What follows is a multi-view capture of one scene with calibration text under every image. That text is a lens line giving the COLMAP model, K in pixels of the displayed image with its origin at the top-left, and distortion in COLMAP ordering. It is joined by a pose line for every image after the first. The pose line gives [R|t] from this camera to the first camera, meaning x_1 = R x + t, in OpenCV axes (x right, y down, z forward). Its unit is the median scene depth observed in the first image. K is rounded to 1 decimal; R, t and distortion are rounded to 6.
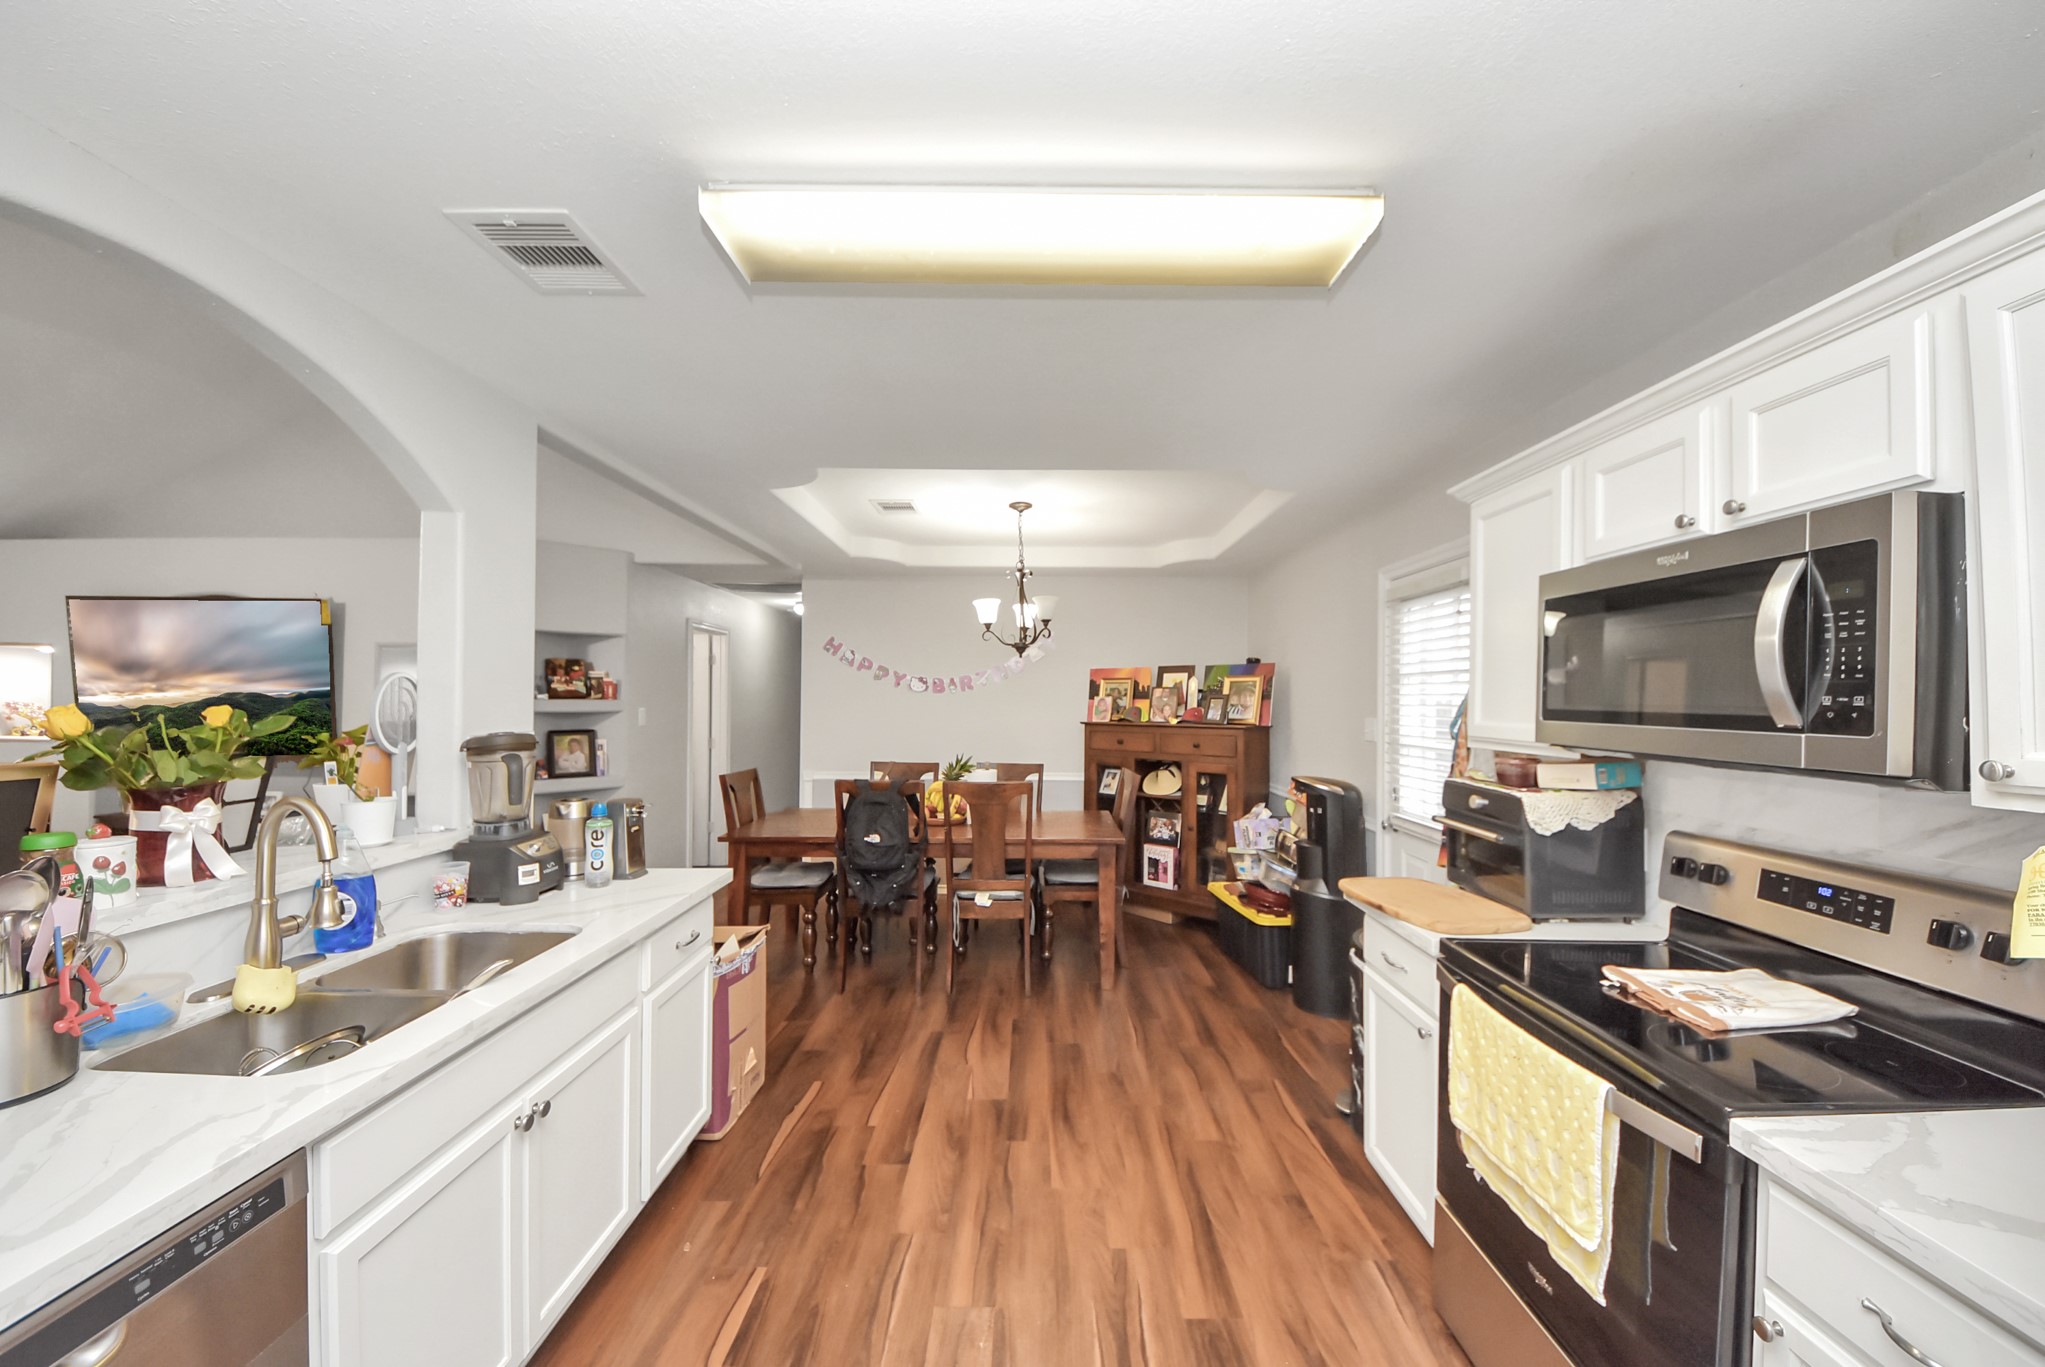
lens RADIAL K [[737.7, 0, 1047.8], [0, 737.7, 689.3], [0, 0, 1]] dist [0.035970, -0.024161]
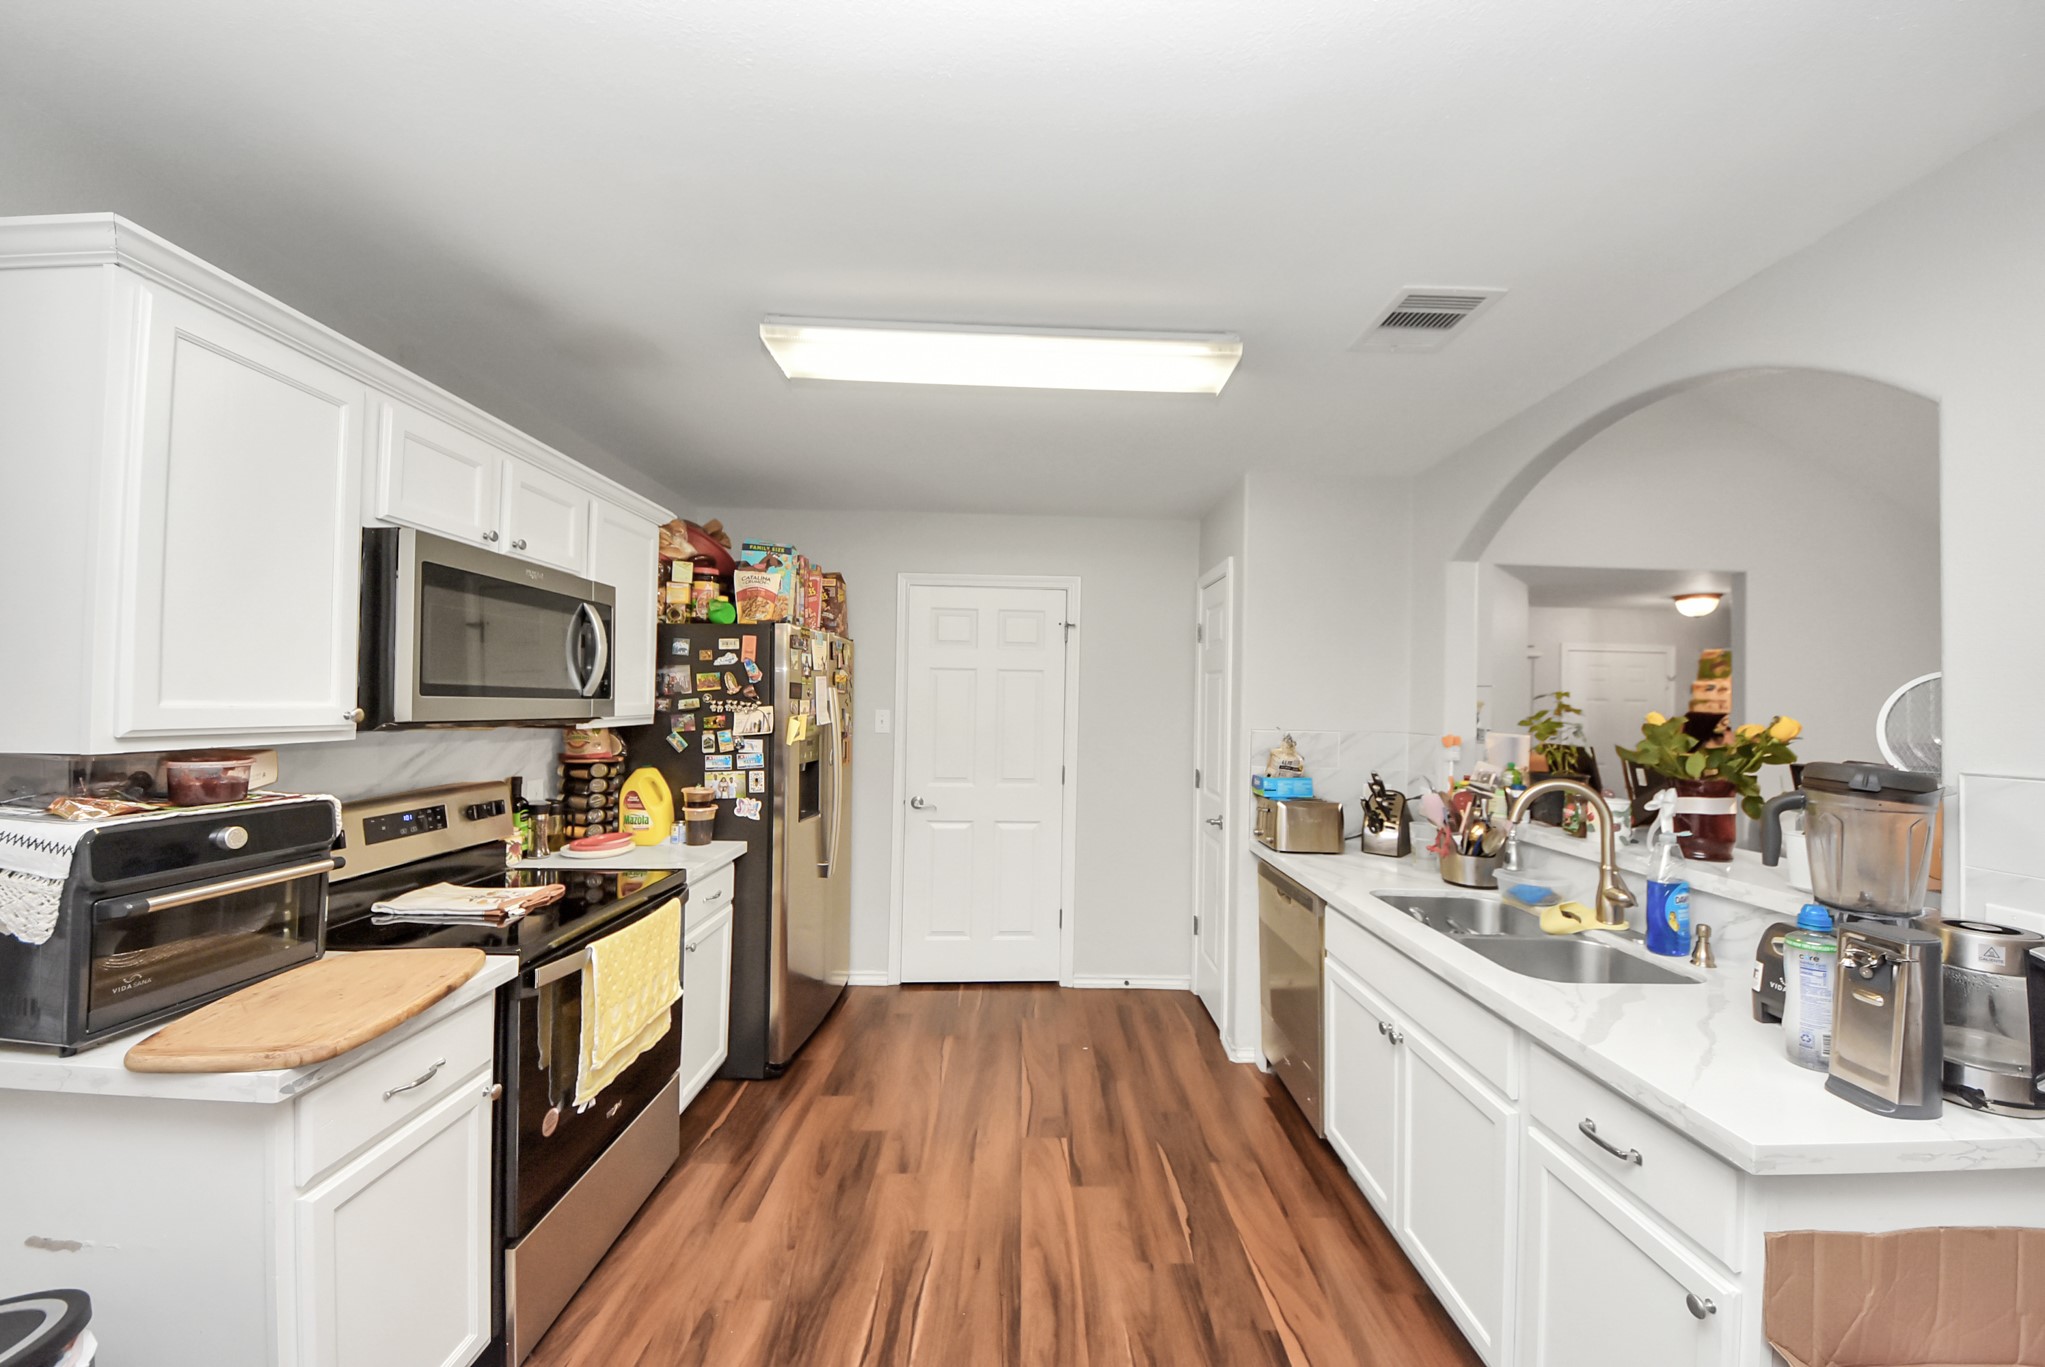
lens RADIAL K [[737.7, 0, 1047.8], [0, 737.7, 689.3], [0, 0, 1]] dist [0.035970, -0.024161]
pose [[-0.998817, -0.027077, -0.040385, -0.018629], [-0.025903, 0.999235, -0.029307, 0.020564], [0.041148, -0.028226, -0.998754, 0.993309]]
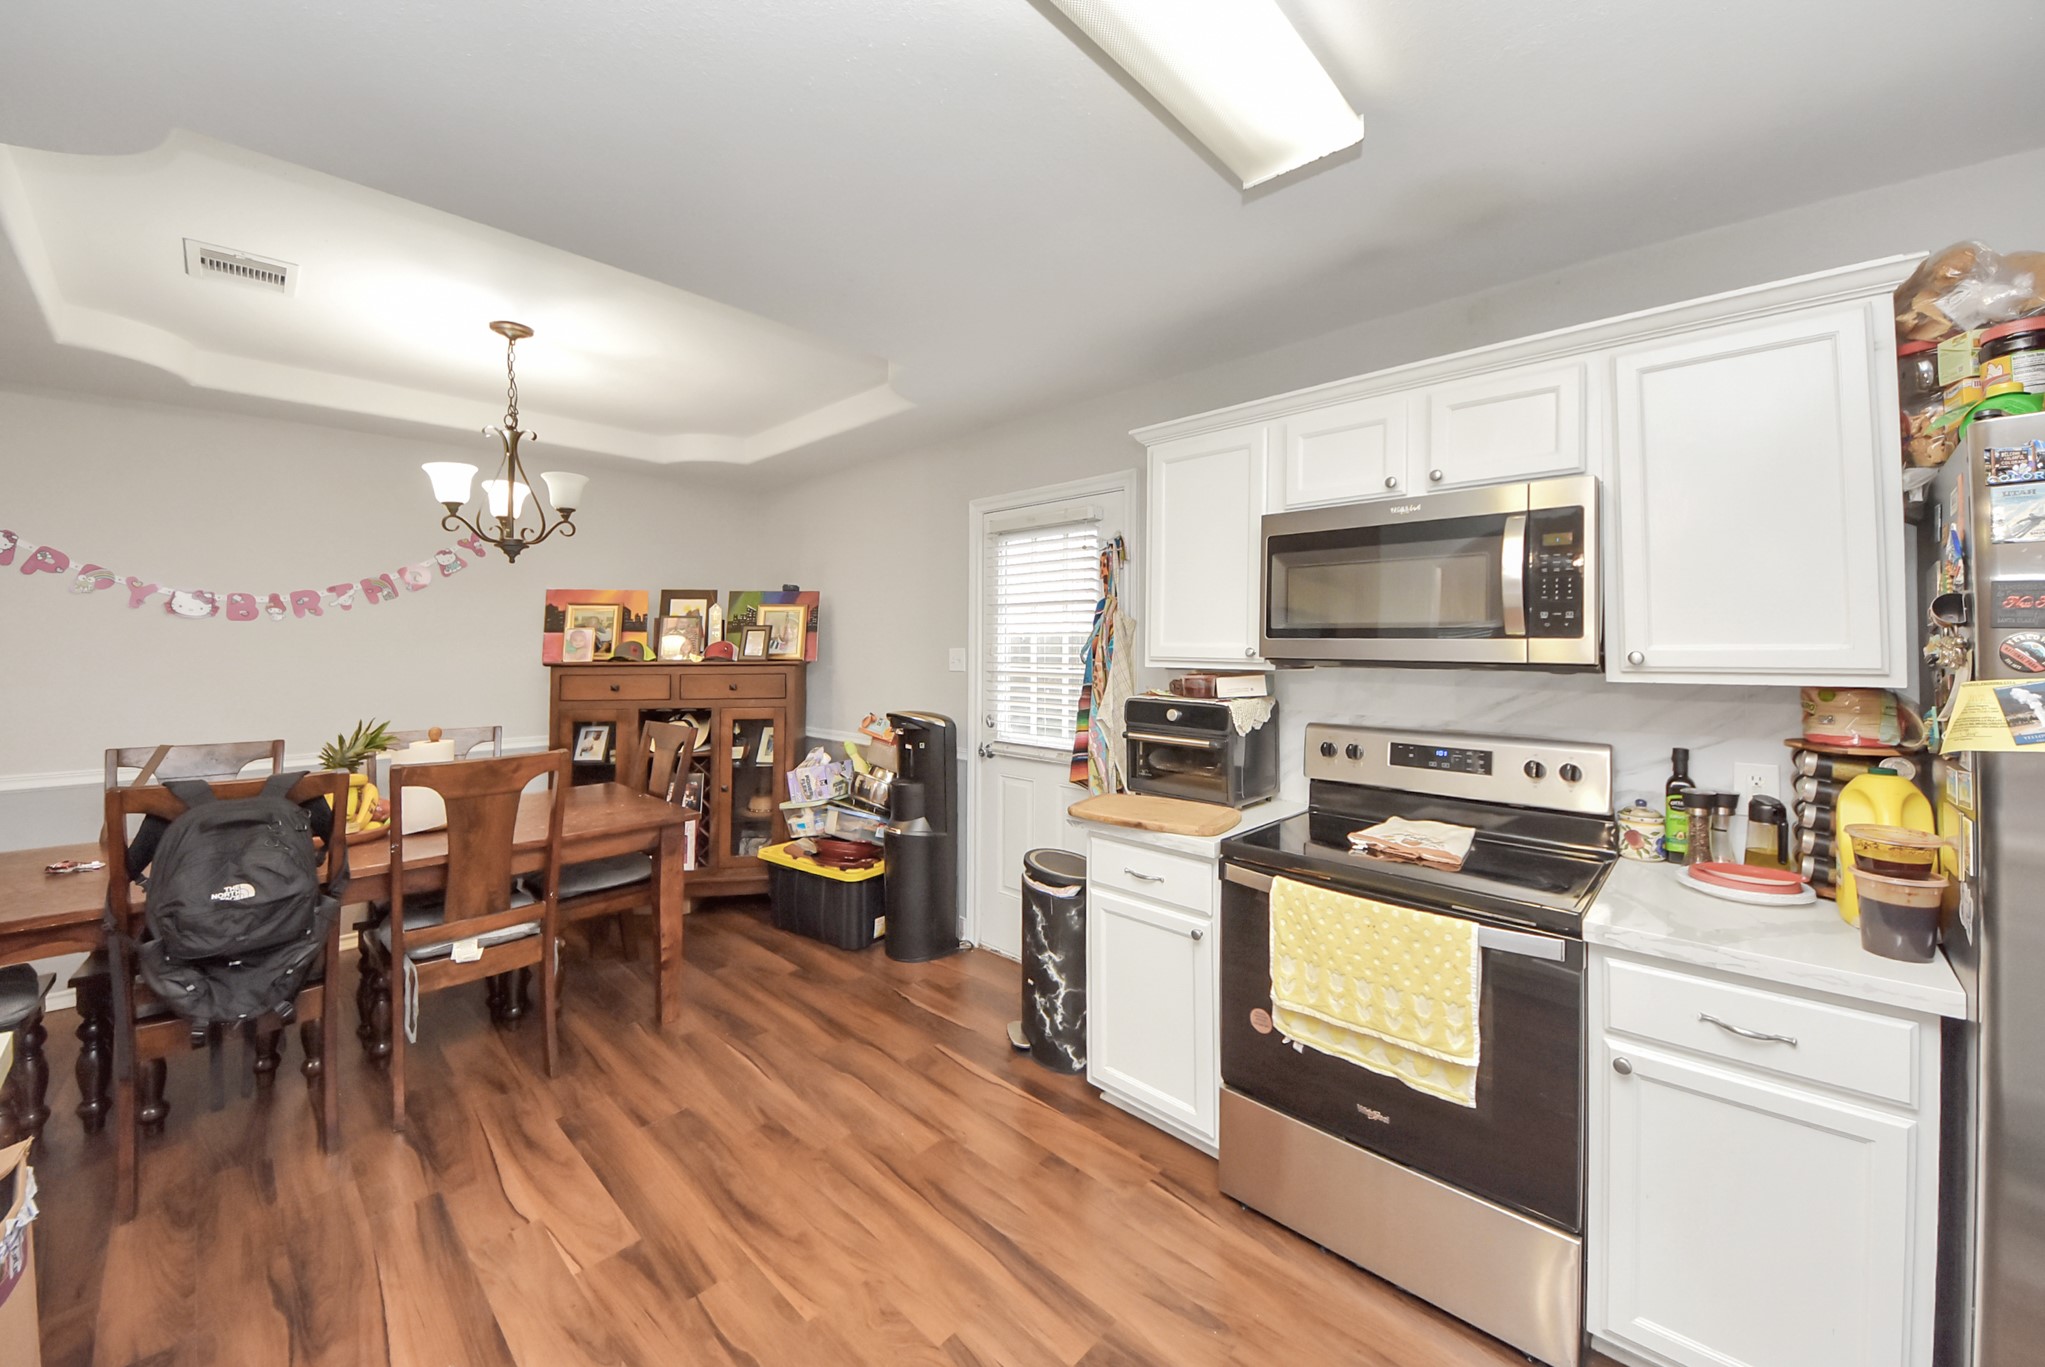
lens RADIAL K [[748.5, 0, 1019.3], [0, 748.5, 635.4], [0, 0, 1]] dist [0.036320, -0.025389]
pose [[0.686160, 0.002459, 0.727446, -0.239134], [-0.005564, 0.999983, 0.001868, 0.018834], [-0.727429, -0.005329, 0.686162, 0.243136]]
